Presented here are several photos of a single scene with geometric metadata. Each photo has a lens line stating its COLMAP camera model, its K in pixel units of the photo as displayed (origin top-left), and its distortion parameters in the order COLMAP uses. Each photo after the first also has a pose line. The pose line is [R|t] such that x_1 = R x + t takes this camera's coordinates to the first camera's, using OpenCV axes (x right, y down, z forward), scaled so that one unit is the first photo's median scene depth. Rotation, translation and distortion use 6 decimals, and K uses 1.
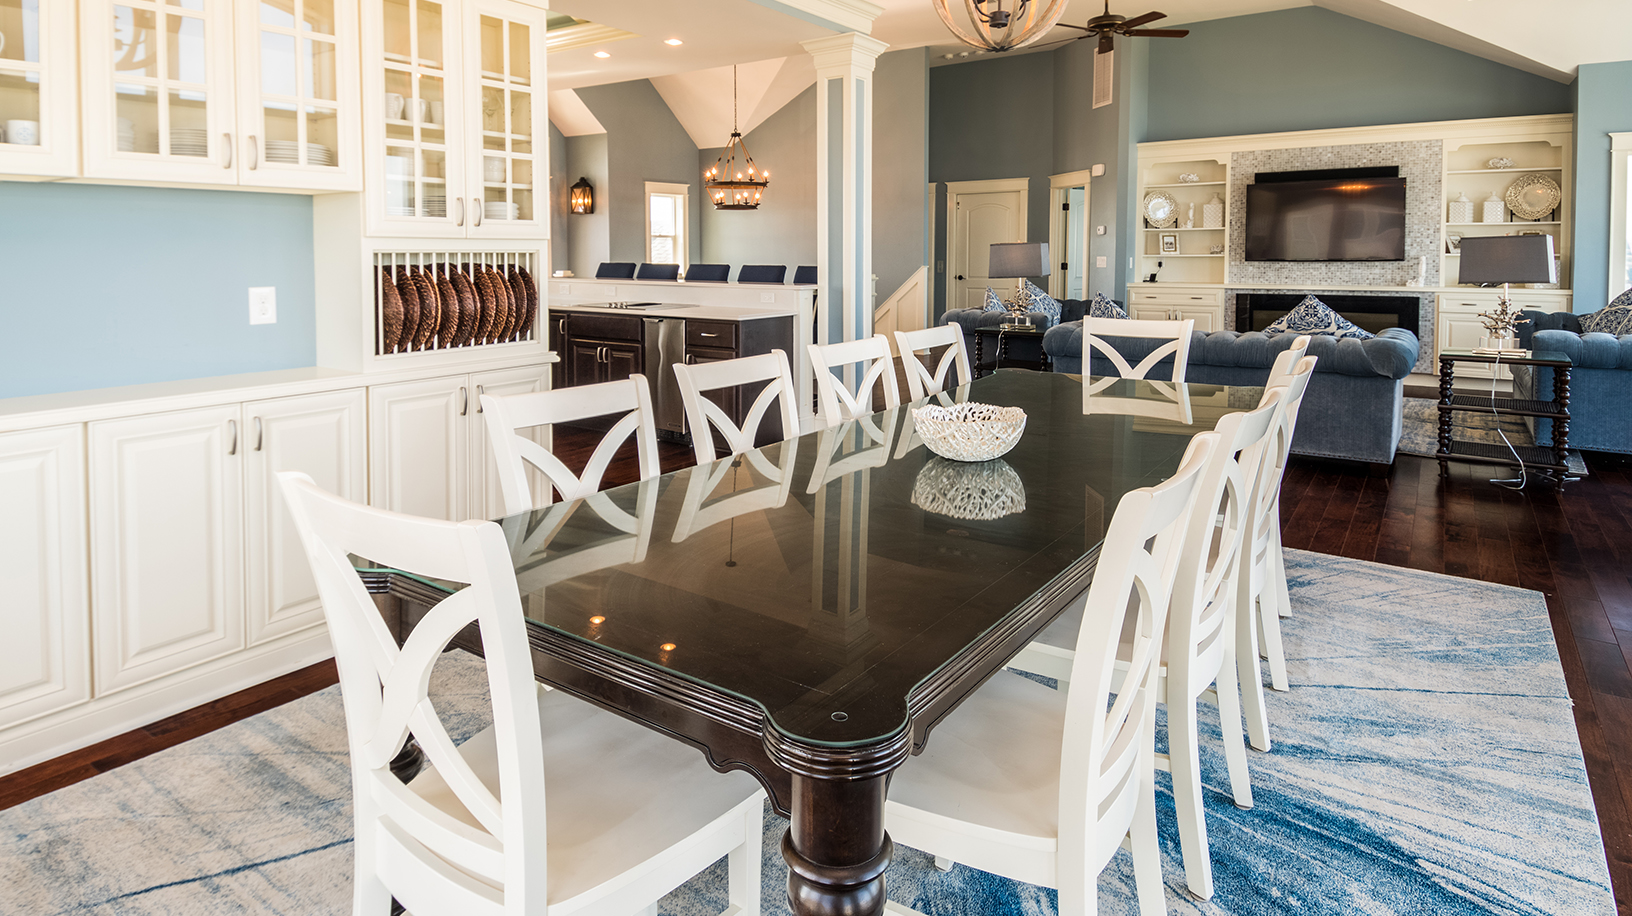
lens RADIAL K [[912.8, 0, 755.0], [0, 912.8, 459.3], [0, 0, 1]] dist [0.020389, -0.000893]
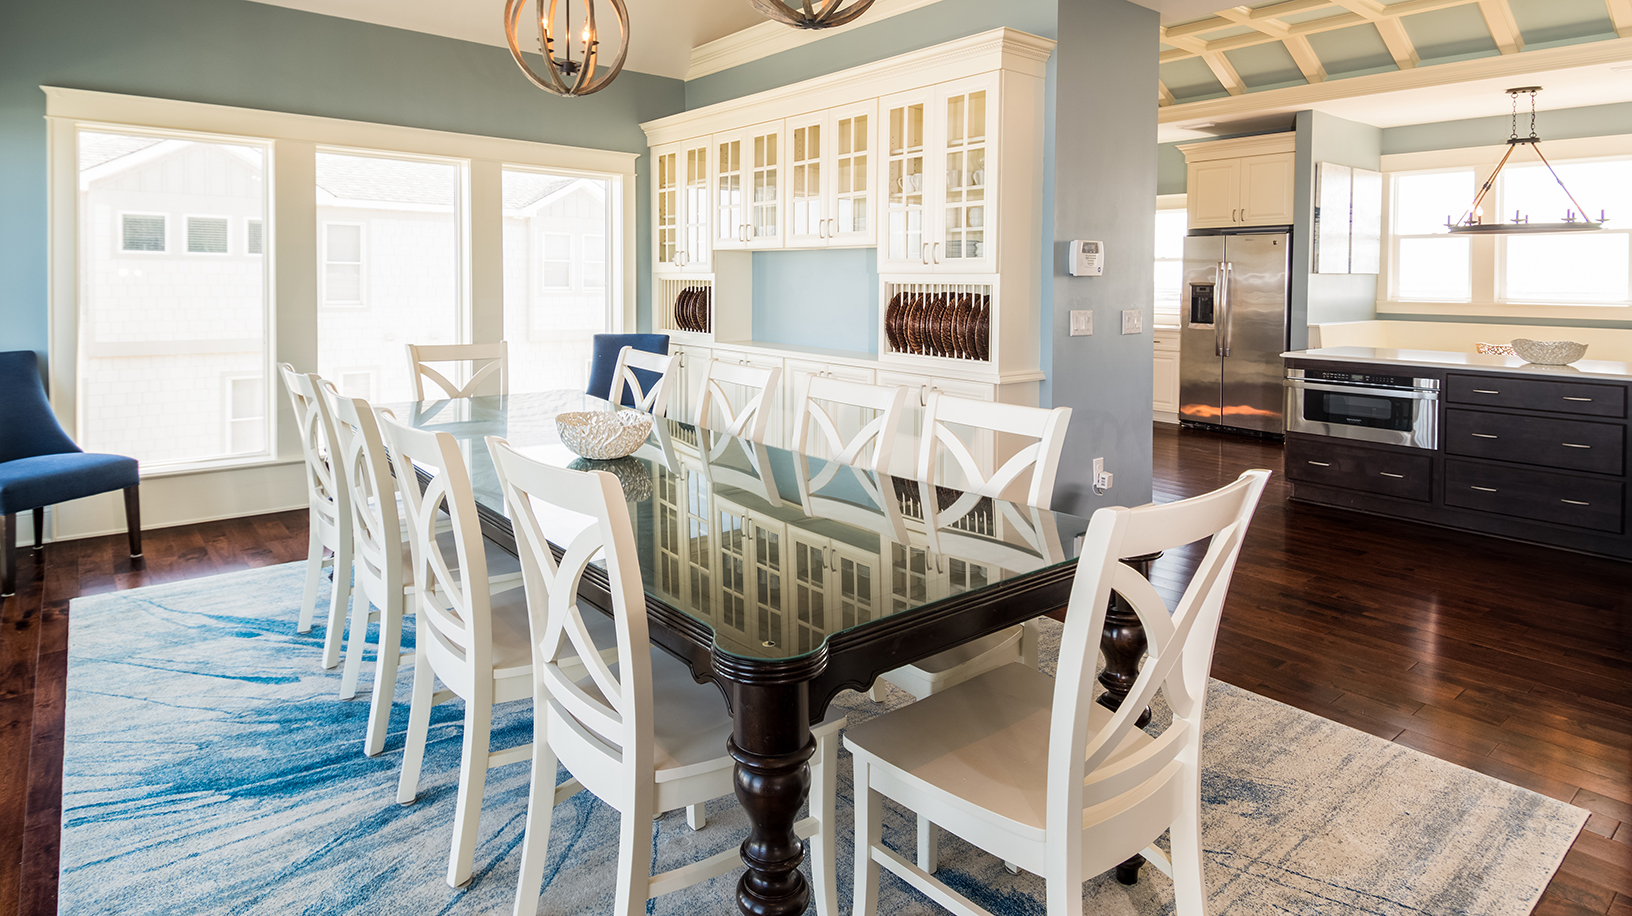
lens RADIAL K [[871.1, 0, 816.0], [0, 871.1, 458.0], [0, 0, 1]] dist [-0.000703, 0.000019]
pose [[-0.240255, 0.188879, -0.952157, 0.327192], [-0.226948, 0.942773, 0.244283, -0.087806], [0.943807, 0.274780, -0.183640, 0.388342]]
